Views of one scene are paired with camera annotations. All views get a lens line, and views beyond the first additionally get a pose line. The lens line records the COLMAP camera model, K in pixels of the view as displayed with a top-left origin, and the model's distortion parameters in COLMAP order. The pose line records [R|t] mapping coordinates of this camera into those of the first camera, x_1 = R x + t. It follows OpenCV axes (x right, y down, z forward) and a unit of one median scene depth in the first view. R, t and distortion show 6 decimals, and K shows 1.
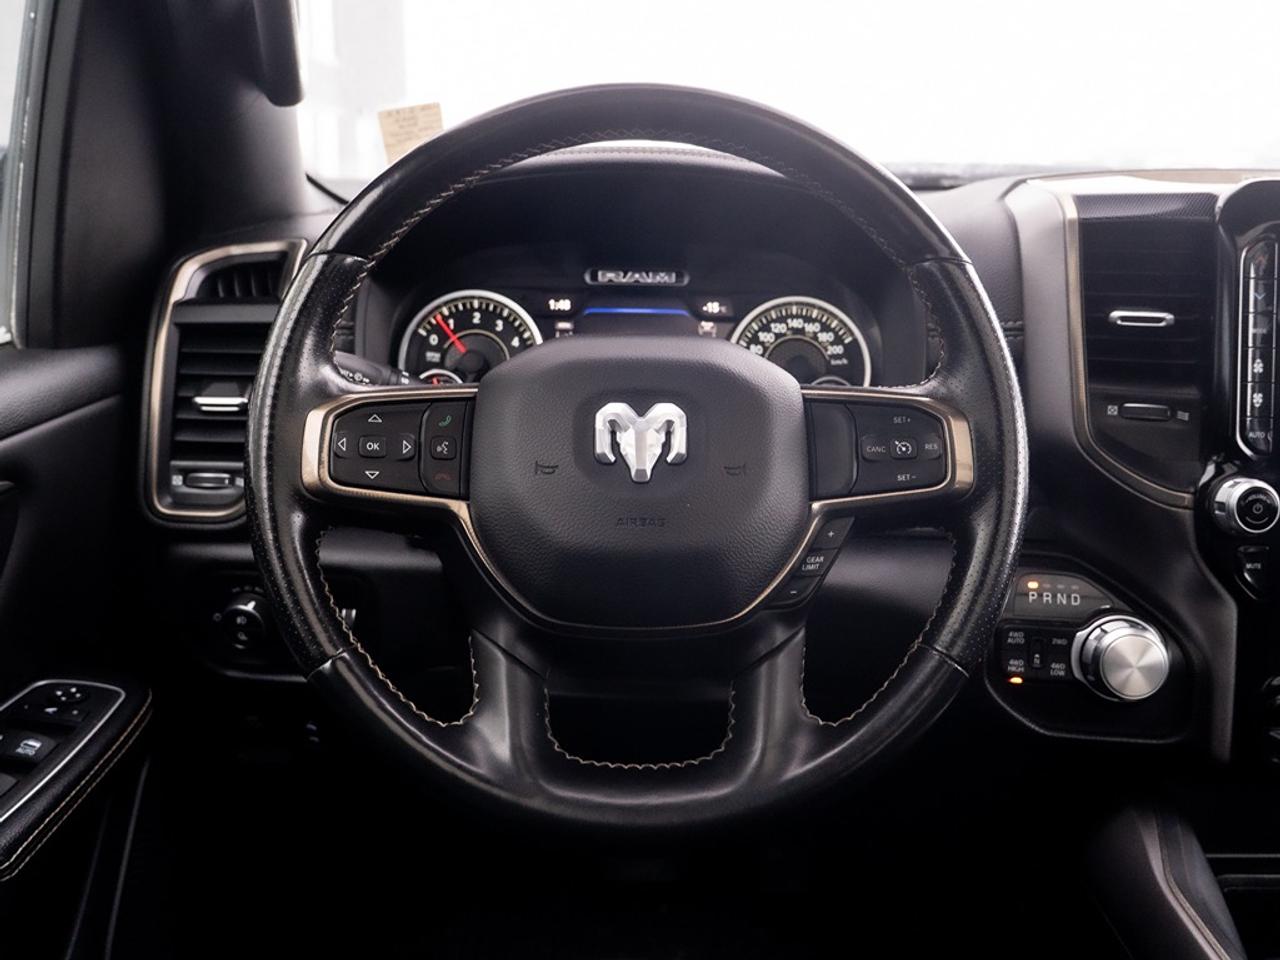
lens RADIAL K [[1135.0, 0, 640.2], [0, 1135.0, 430.5], [0, 0, 1]] dist [-0.007033, -0.002780]
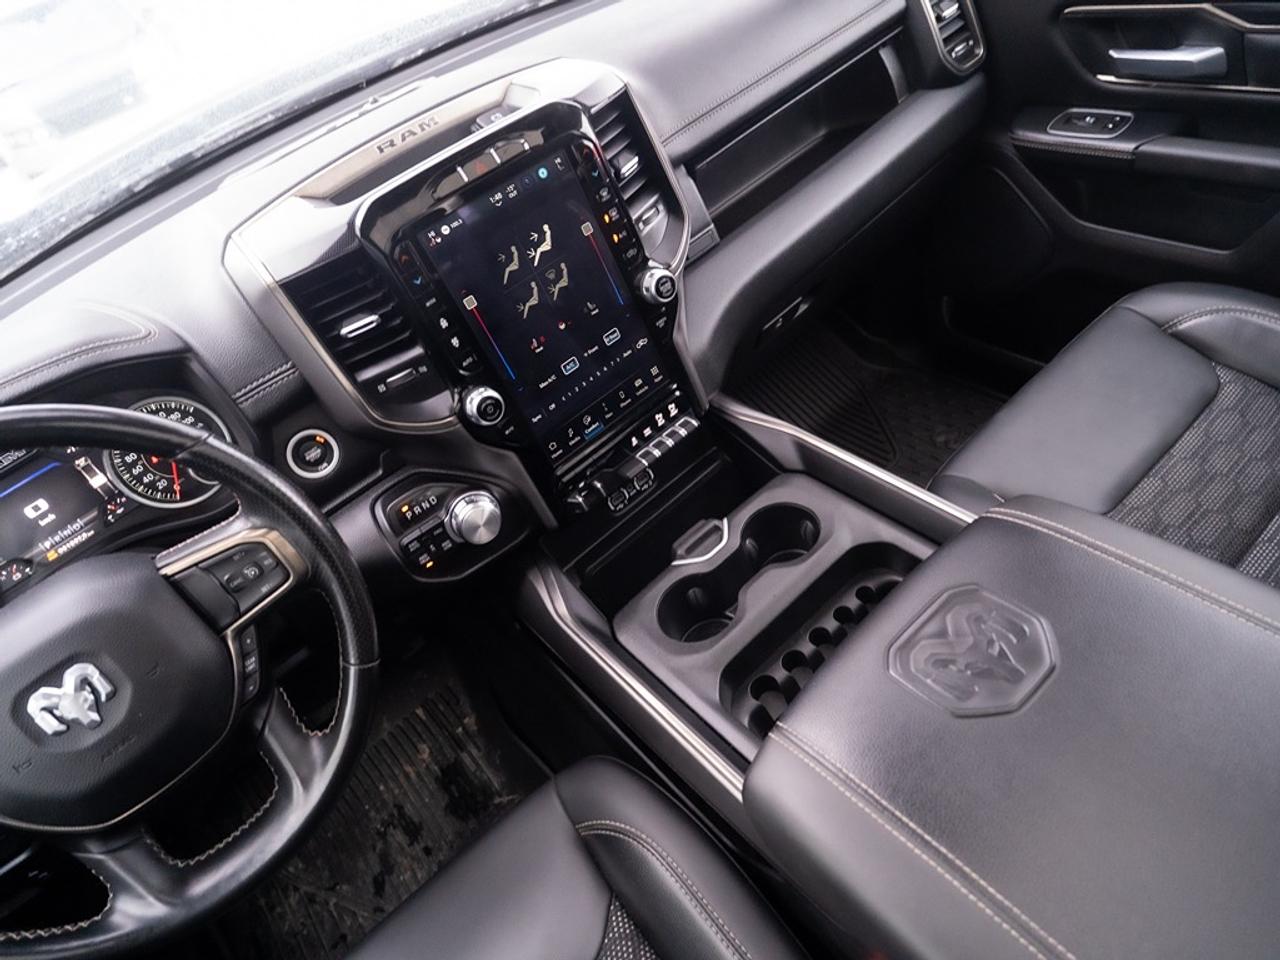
lens RADIAL K [[809.7, 0, 666.4], [0, 809.7, 479.4], [0, 0, 1]] dist [-0.010087, 0.000128]
pose [[0.744119, -0.597720, 0.298360, 0.311489], [0.416762, 0.764398, 0.491940, -0.290930], [-0.522108, -0.241717, 0.817910, -0.074495]]
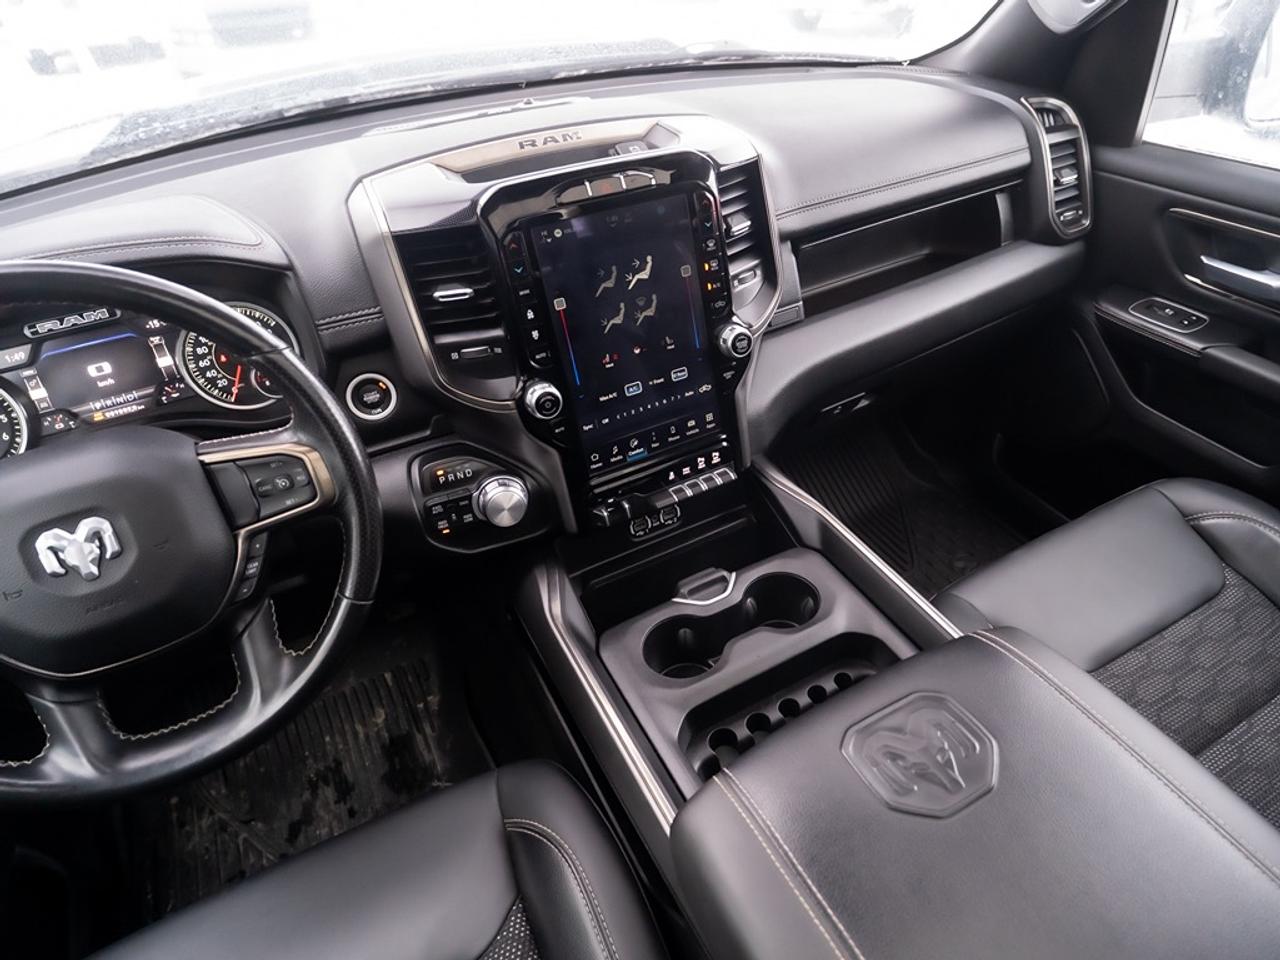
lens RADIAL K [[814.7, 0, 719.8], [0, 814.7, 478.6], [0, 0, 1]] dist [0.003635, -0.017688]
pose [[0.873797, -0.336949, 0.350635, 0.290184], [0.168079, 0.885865, 0.432427, -0.291034], [-0.456321, -0.318918, 0.830700, -0.136412]]
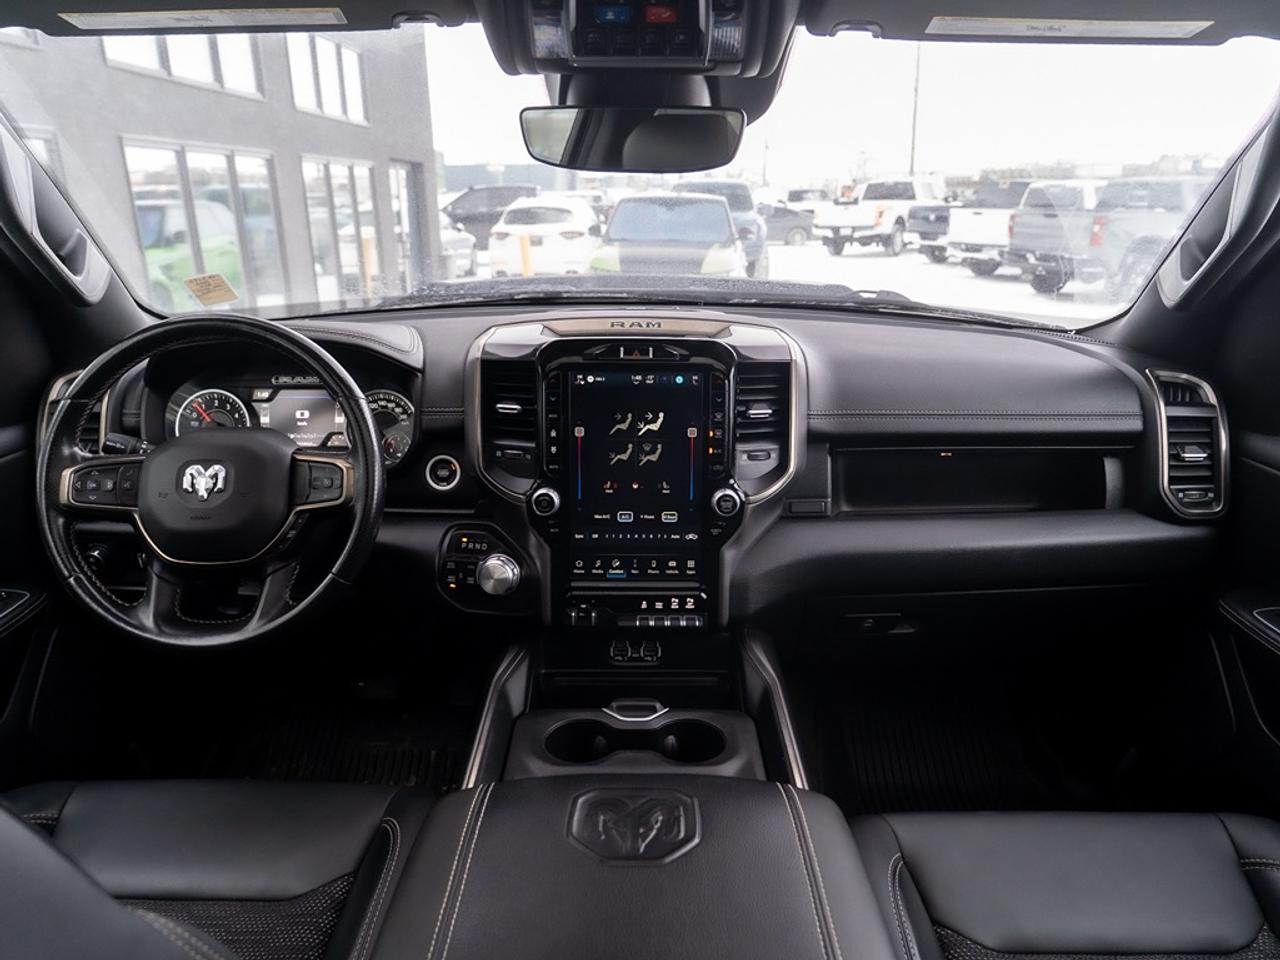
lens RADIAL K [[909.8, 0, 640.0], [0, 909.8, 480.0], [0, 0, 1]] dist [-0.007679, -0.002250]
pose [[0.999506, -0.011761, -0.029146, 0.722263], [0.014342, 0.995840, 0.089981, -0.114273], [0.027966, -0.090355, 0.995517, -0.616381]]
